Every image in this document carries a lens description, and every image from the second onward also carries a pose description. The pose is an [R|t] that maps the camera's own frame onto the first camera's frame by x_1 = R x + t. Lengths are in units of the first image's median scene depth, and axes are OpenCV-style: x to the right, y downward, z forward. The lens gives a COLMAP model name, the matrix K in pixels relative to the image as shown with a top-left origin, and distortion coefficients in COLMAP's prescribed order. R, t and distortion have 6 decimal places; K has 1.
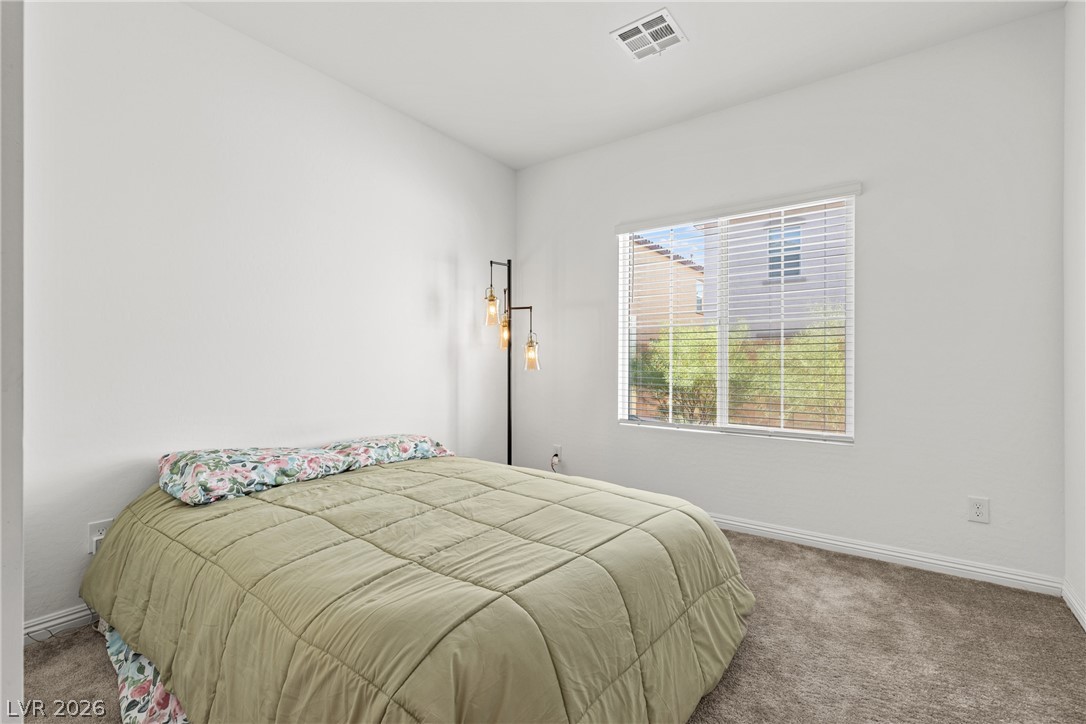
lens RADIAL K [[483.5, 0, 538.4], [0, 483.5, 361.2], [0, 0, 1]] dist [0.005906, 0.000598]
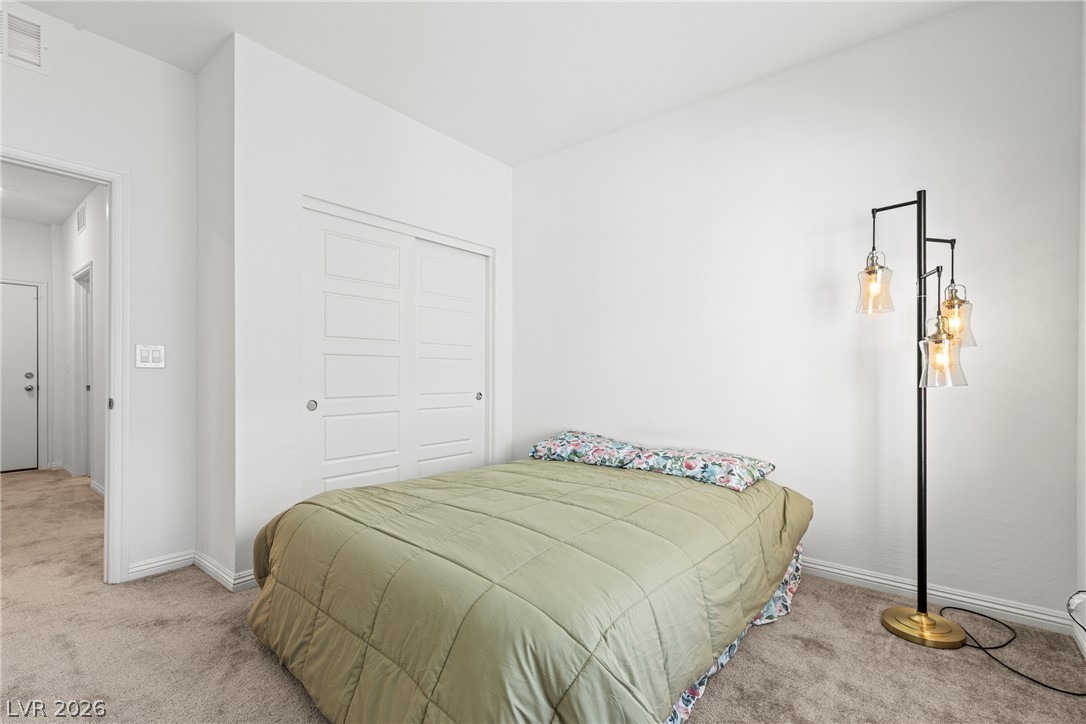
lens RADIAL K [[483.5, 0, 540.5], [0, 483.5, 366.9], [0, 0, 1]] dist [0.005906, 0.000598]
pose [[-0.026696, -0.011785, -0.999574, 0.797254], [0.002635, 0.999926, -0.011859, 0.001471], [0.999640, -0.002951, -0.026663, 0.882479]]
